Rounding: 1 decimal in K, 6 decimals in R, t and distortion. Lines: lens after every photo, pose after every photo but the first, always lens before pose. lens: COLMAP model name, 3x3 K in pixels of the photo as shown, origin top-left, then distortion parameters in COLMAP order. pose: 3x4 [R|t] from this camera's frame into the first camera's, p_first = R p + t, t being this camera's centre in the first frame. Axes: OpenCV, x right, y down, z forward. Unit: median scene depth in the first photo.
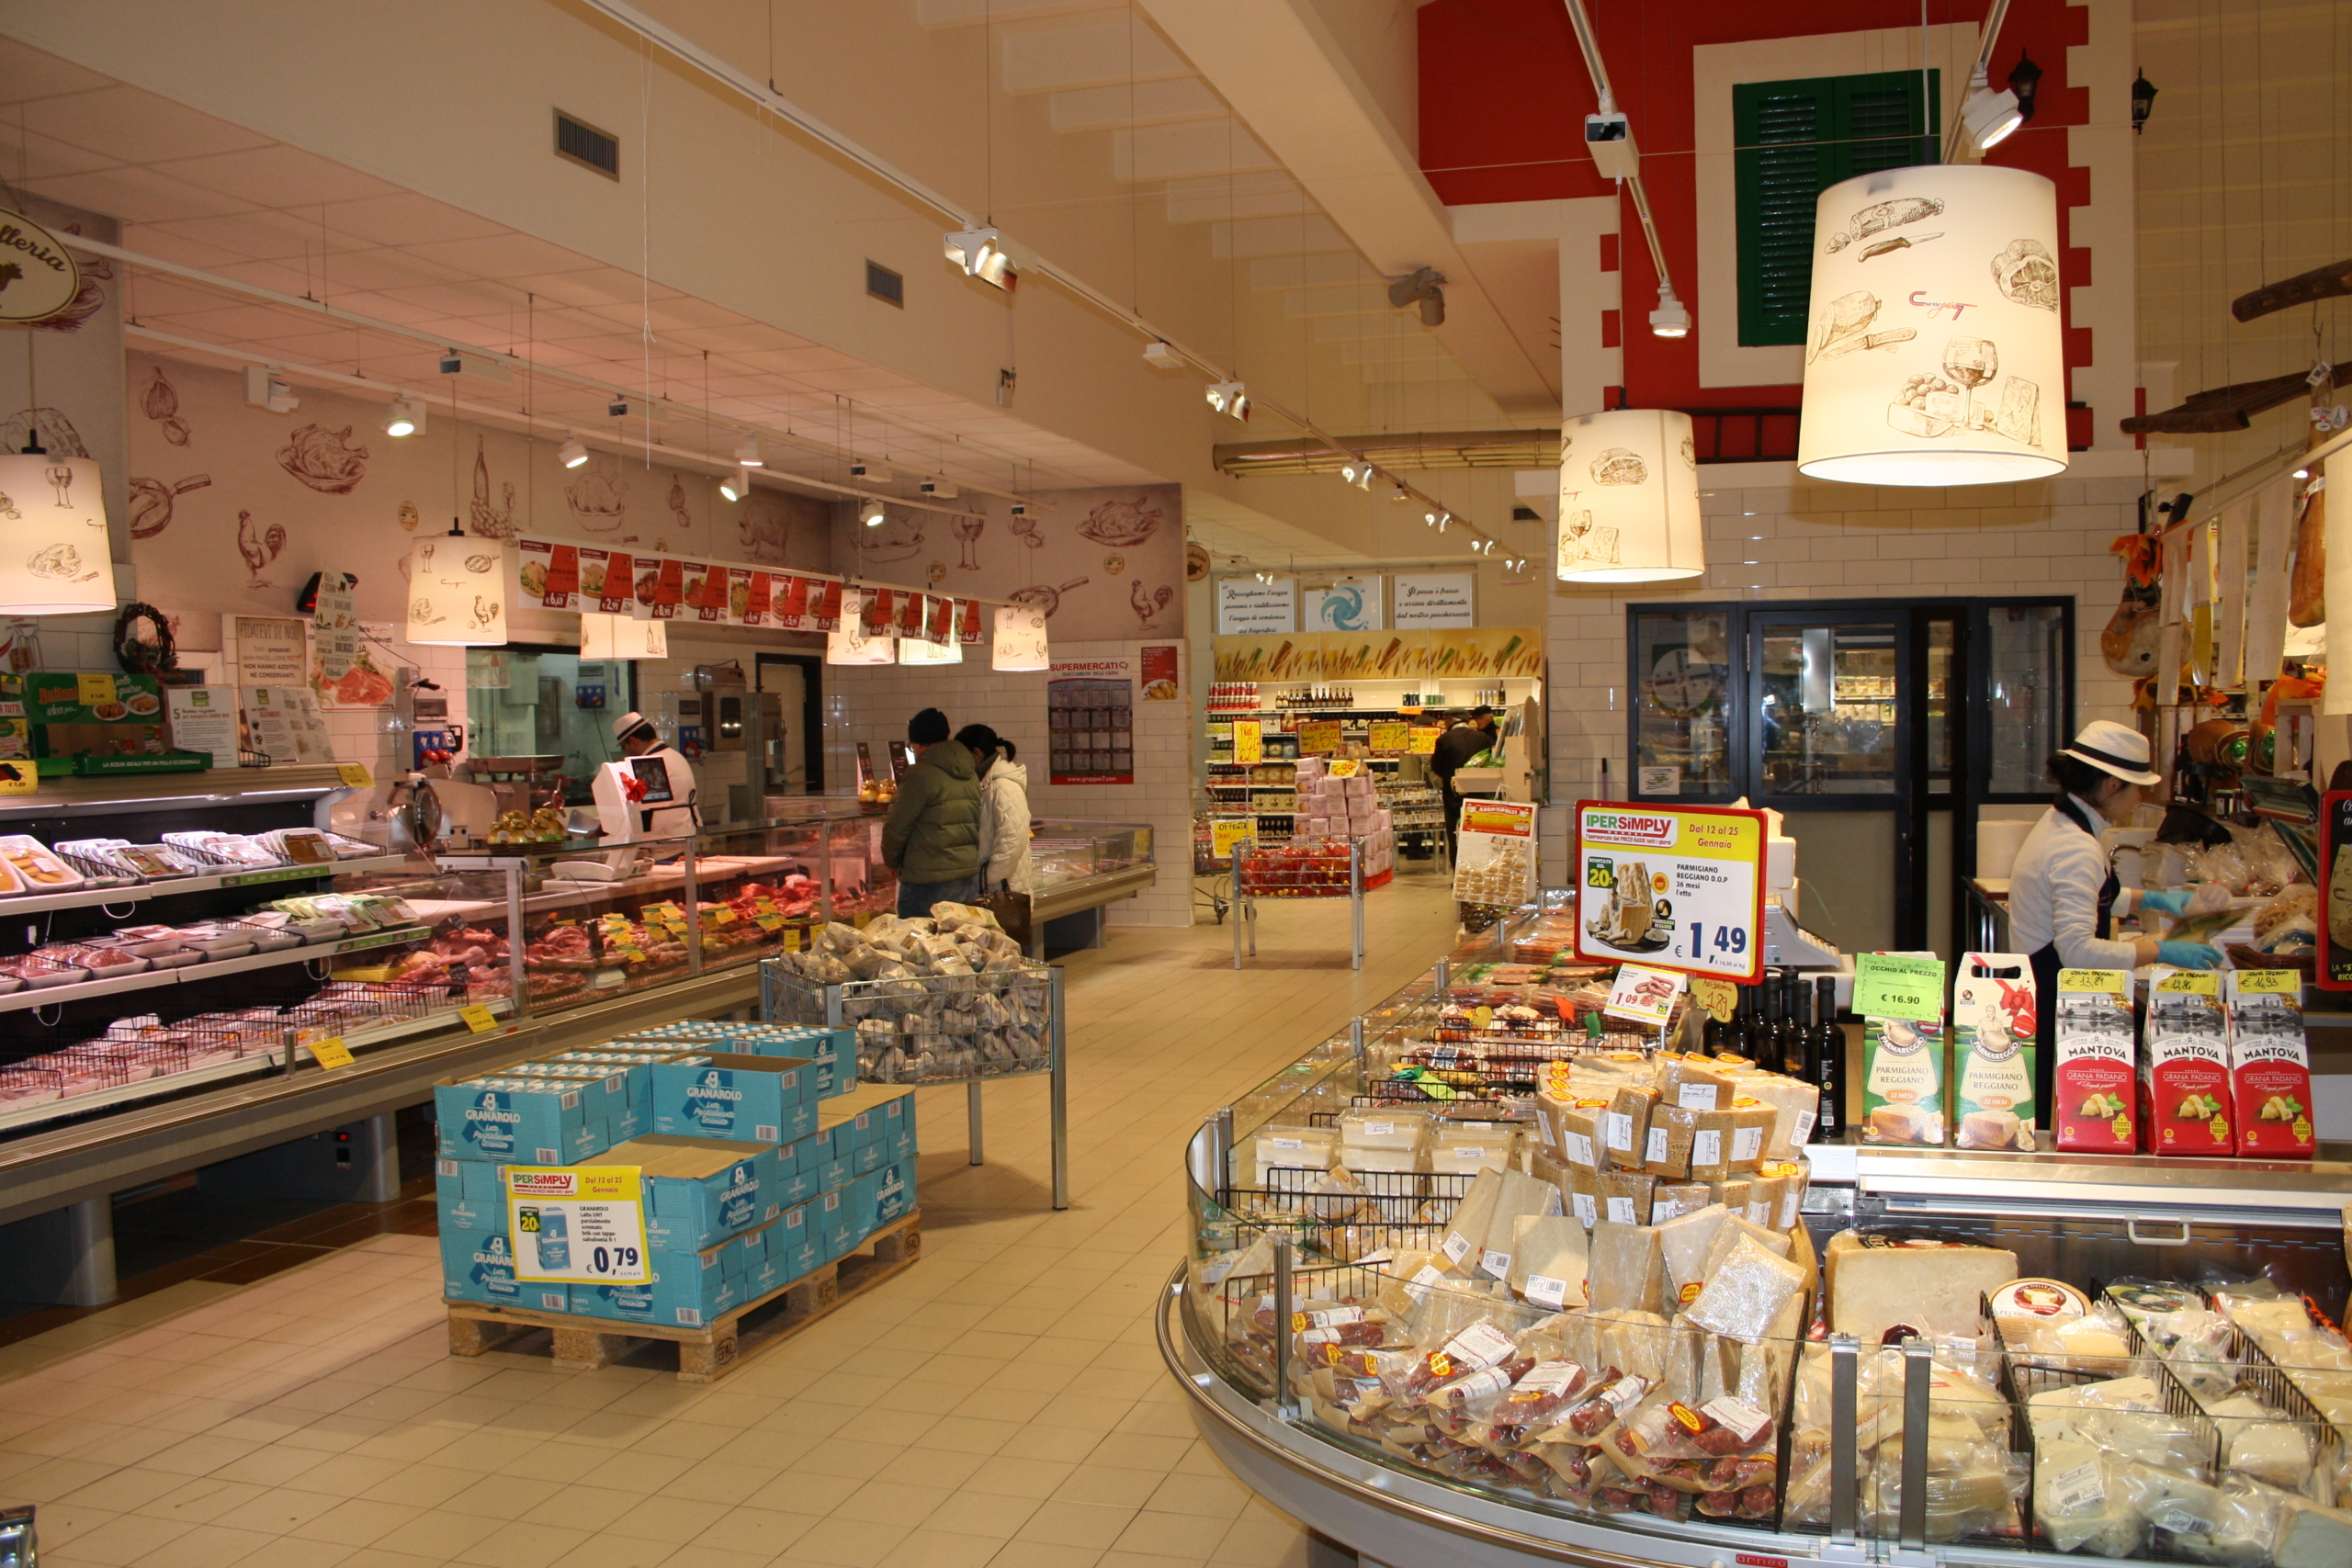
lens RADIAL K [[1951.9, 0, 1176.0], [0, 1951.9, 784.0], [0, 0, 1]] dist [-0.004670, 0.001361]
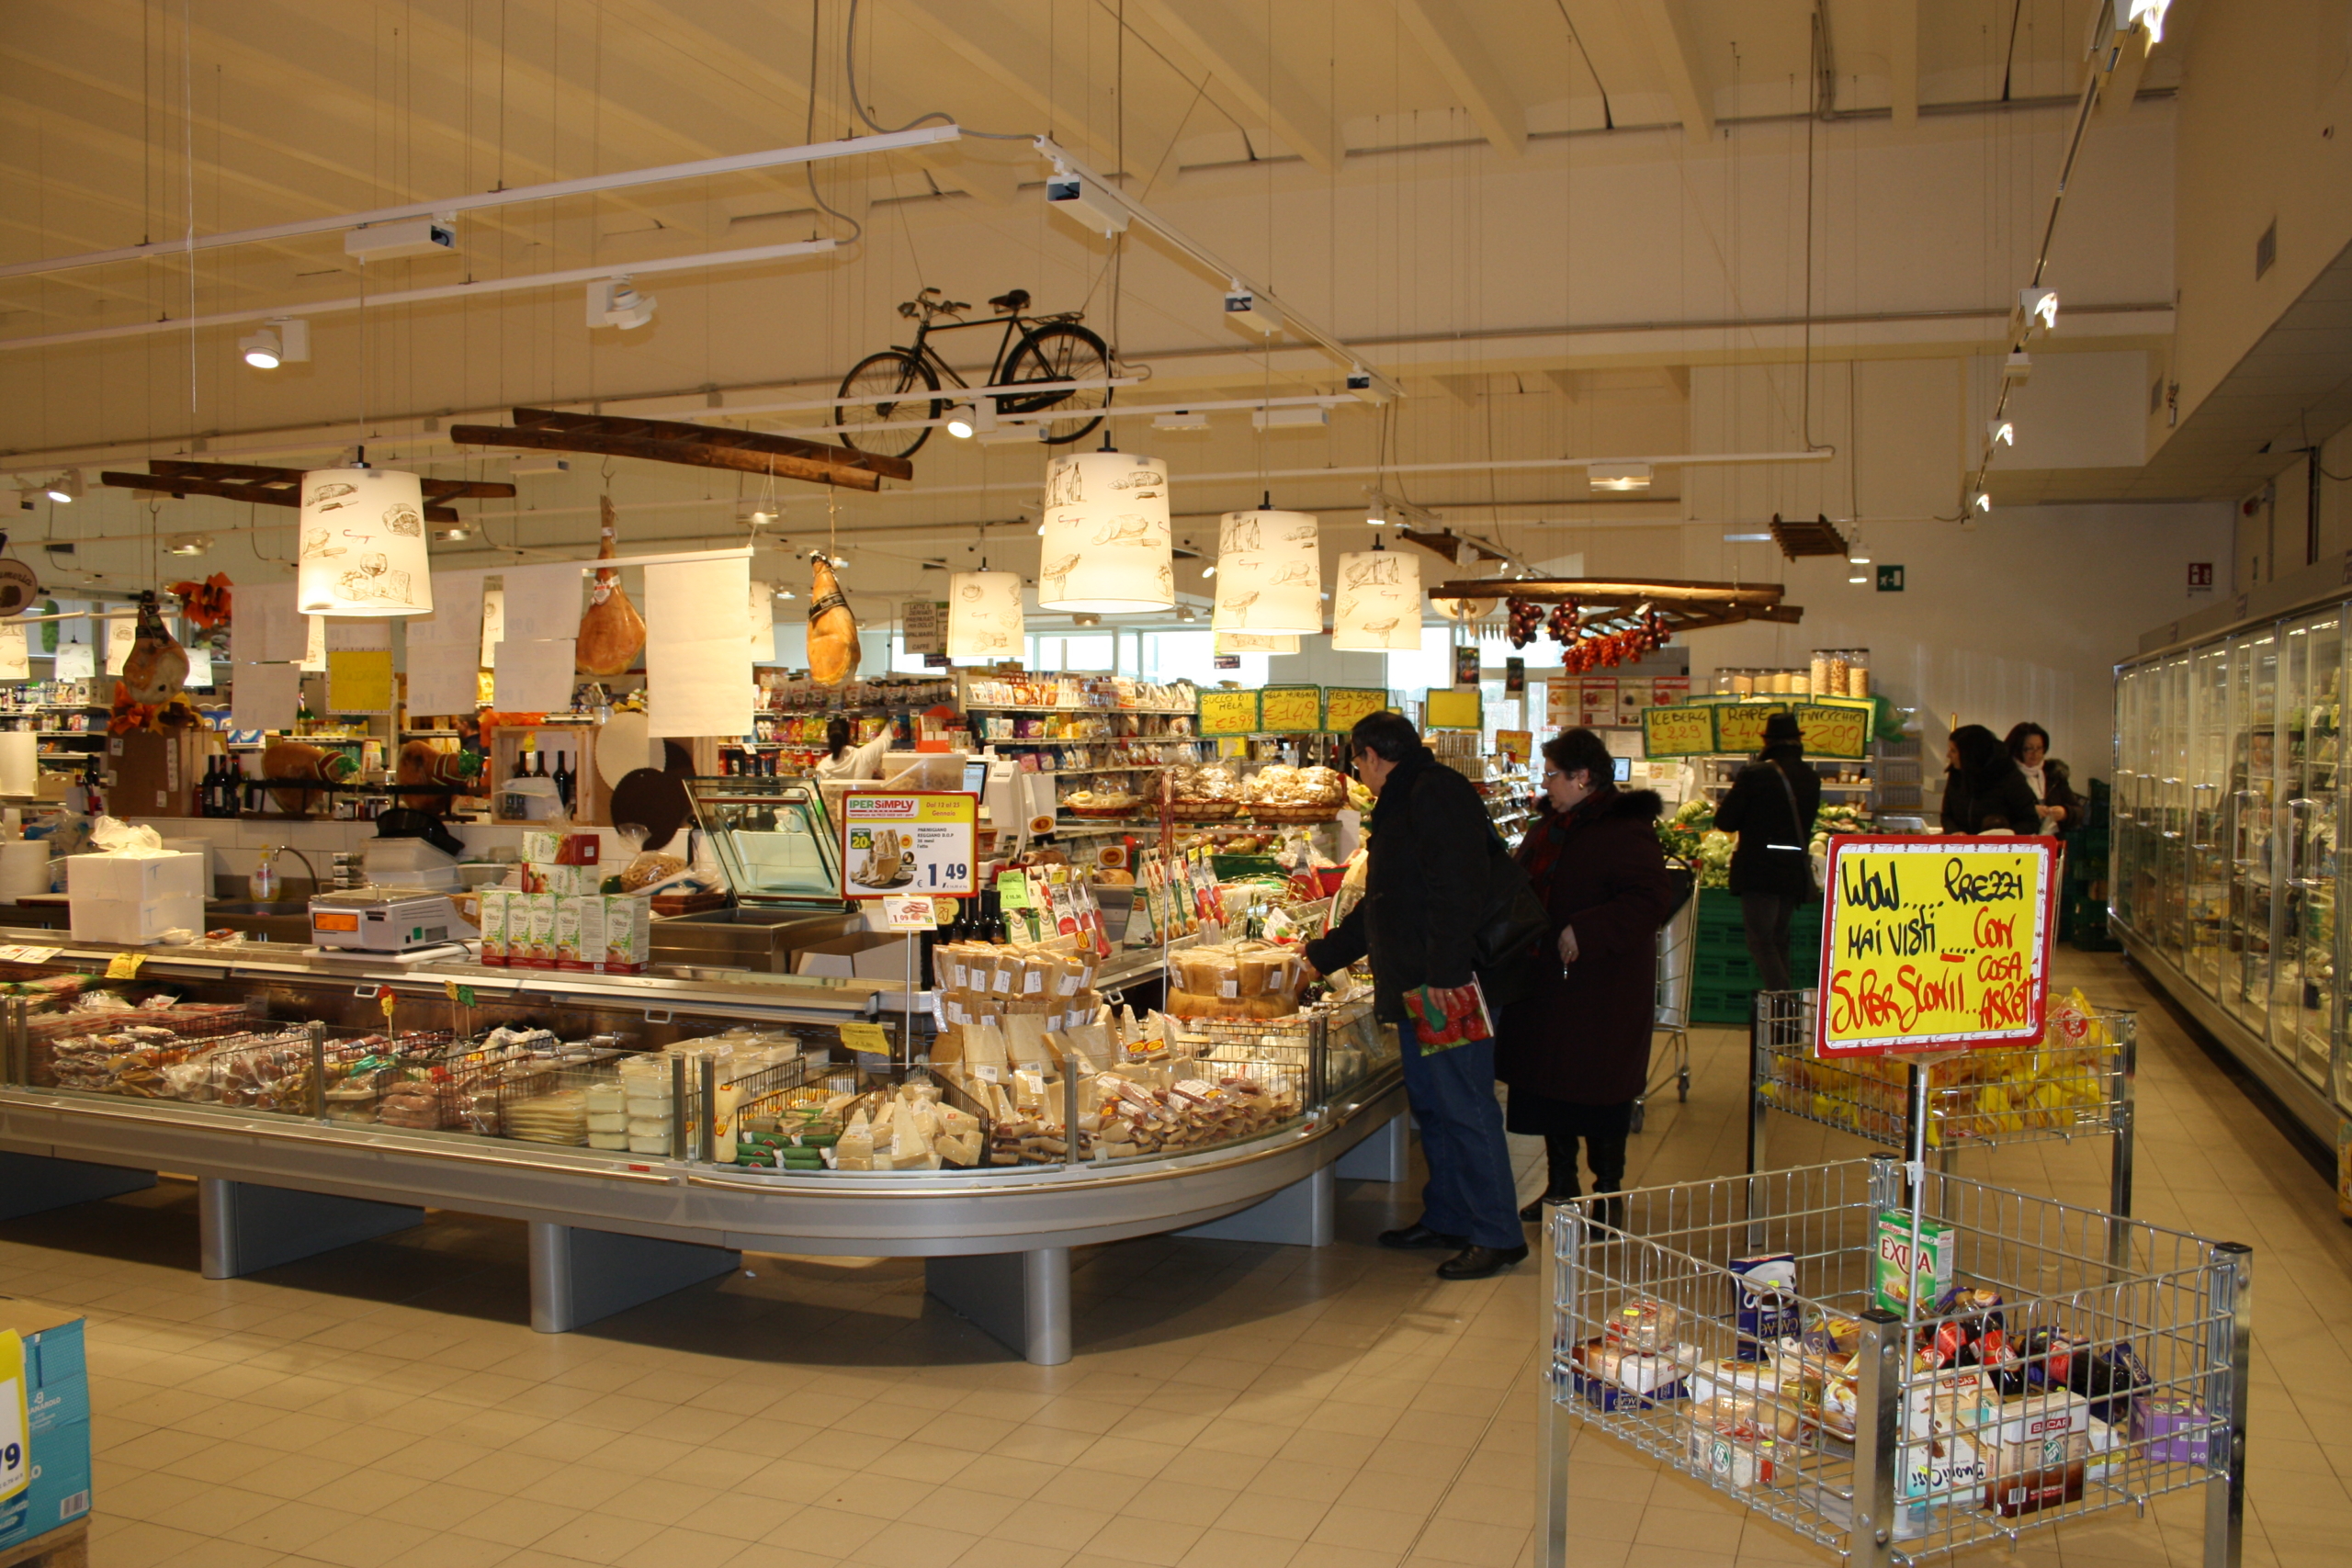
lens RADIAL K [[1951.9, 0, 1176.0], [0, 1951.9, 784.0], [0, 0, 1]] dist [-0.004670, 0.001361]
pose [[0.067312, -0.010277, 0.997679, -1.257175], [0.028119, 0.999569, 0.008399, -0.001954], [-0.997336, 0.027489, 0.067572, 0.663549]]
